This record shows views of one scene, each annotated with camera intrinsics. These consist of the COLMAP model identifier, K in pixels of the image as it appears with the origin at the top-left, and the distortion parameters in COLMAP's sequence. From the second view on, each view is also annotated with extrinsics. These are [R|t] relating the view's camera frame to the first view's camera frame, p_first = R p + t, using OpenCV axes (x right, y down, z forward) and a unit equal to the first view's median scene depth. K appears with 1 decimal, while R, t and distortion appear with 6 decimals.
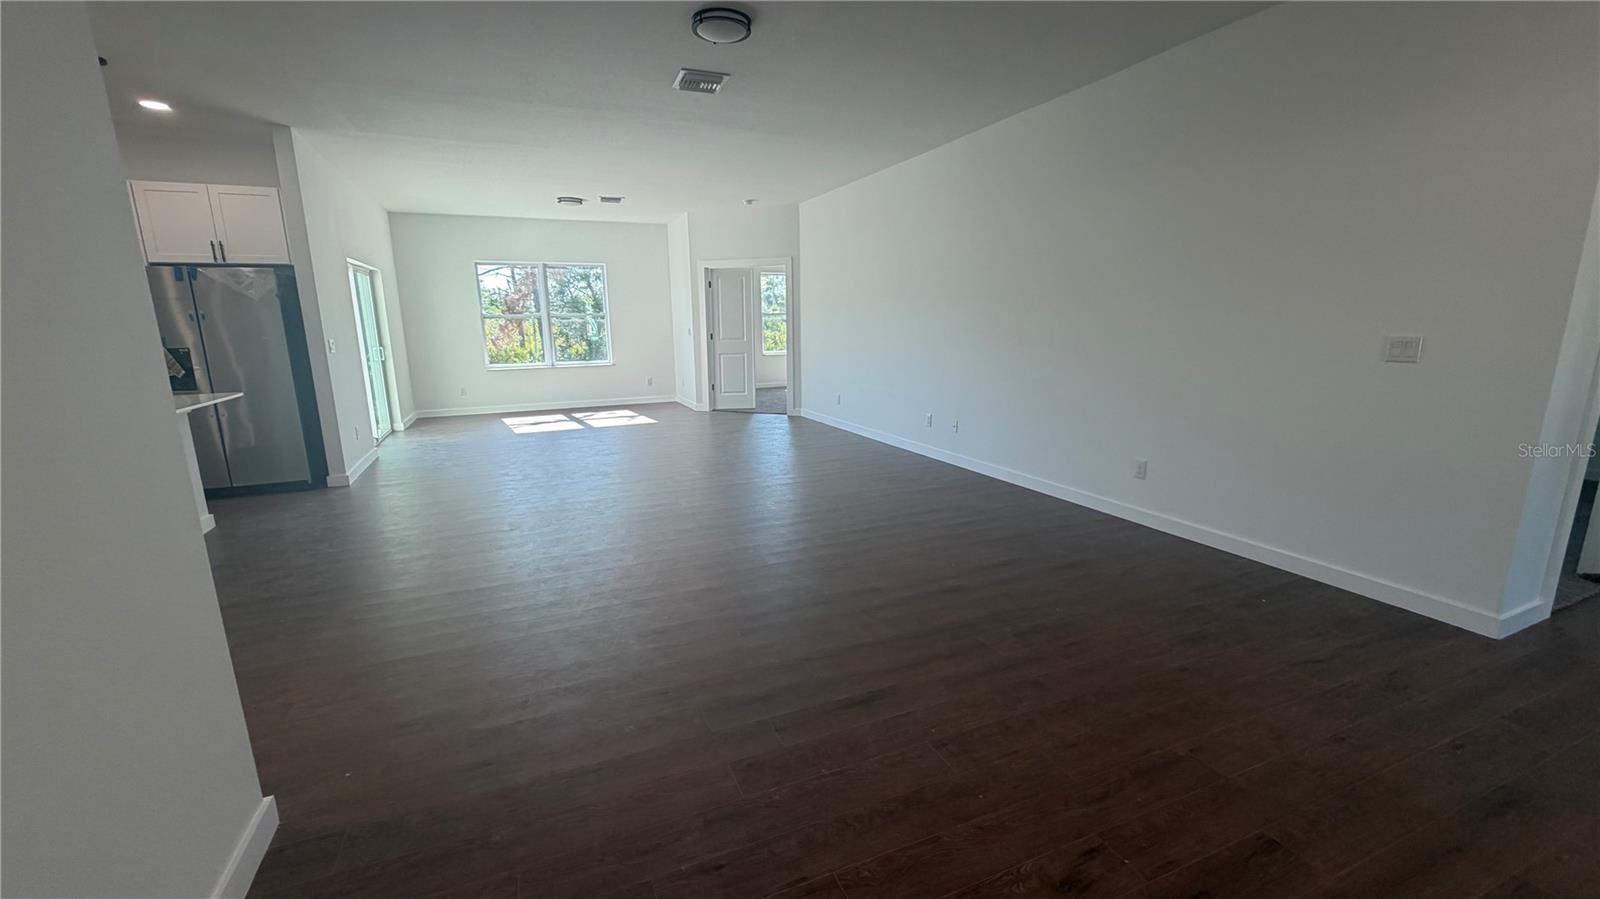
lens RADIAL K [[637.1, 0, 799.2], [0, 637.1, 453.3], [0, 0, 1]] dist [-0.001597, -0.000078]
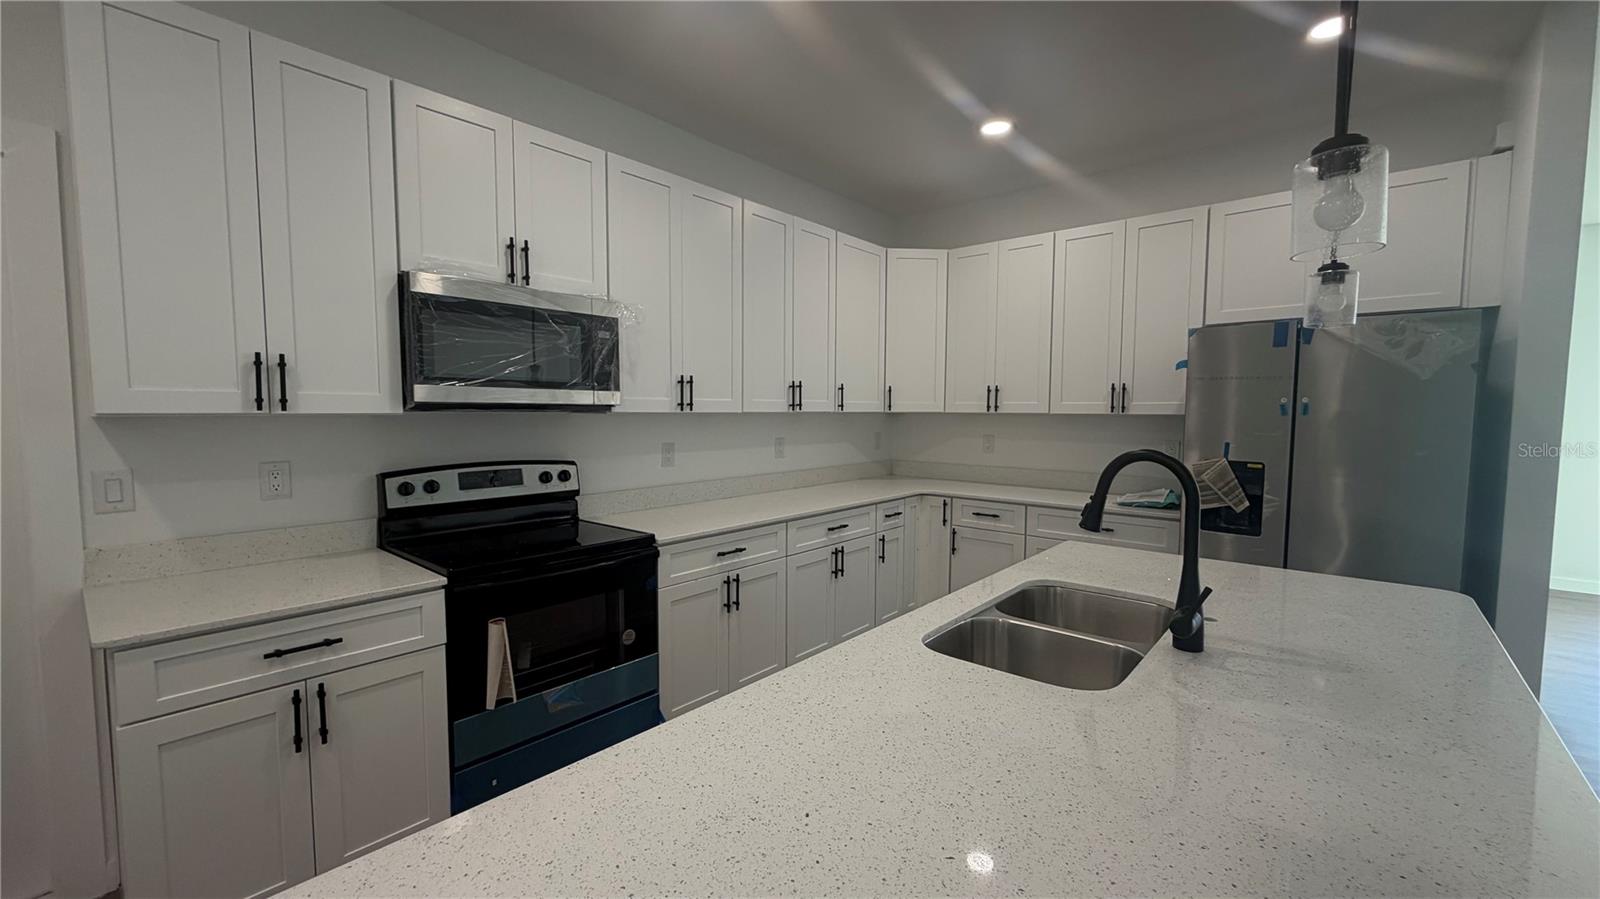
lens RADIAL K [[637.1, 0, 799.2], [0, 637.1, 453.3], [0, 0, 1]] dist [-0.001597, -0.000078]
pose [[0.429526, 0.075940, -0.899856, -0.568272], [-0.194725, 0.980805, -0.010176, -0.079359], [0.881811, 0.179595, 0.436068, 0.348348]]
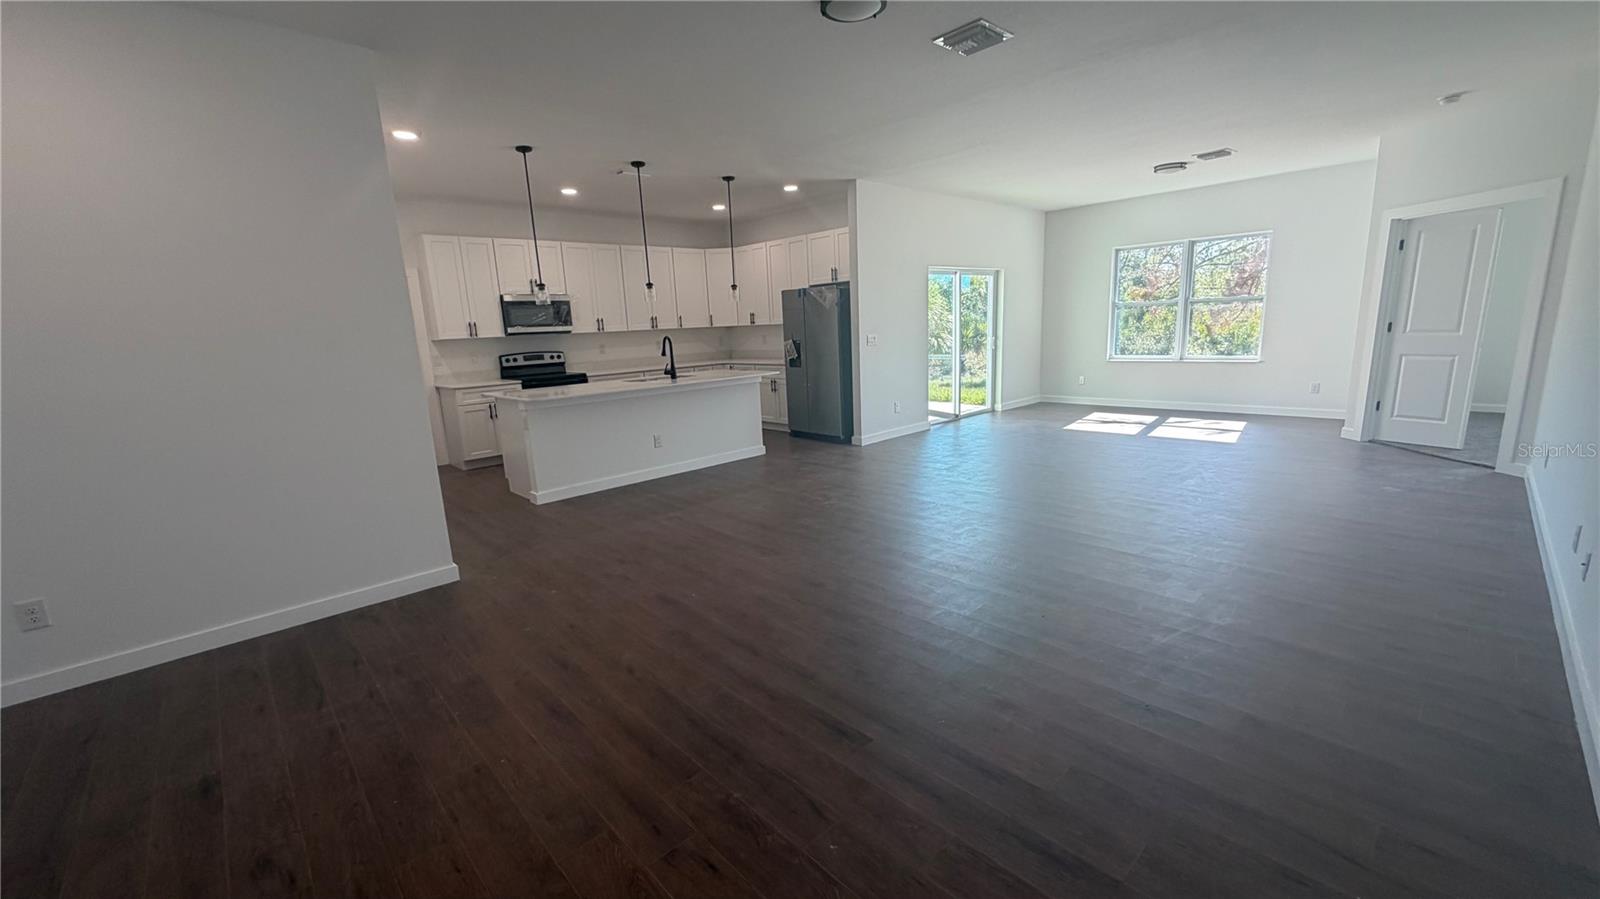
lens RADIAL K [[637.1, 0, 799.2], [0, 637.1, 453.3], [0, 0, 1]] dist [-0.001597, -0.000078]
pose [[0.341442, 0.185340, -0.921448, 0.488053], [-0.153721, 0.978176, 0.139790, -0.102711], [0.927247, 0.093916, 0.362481, 0.412287]]
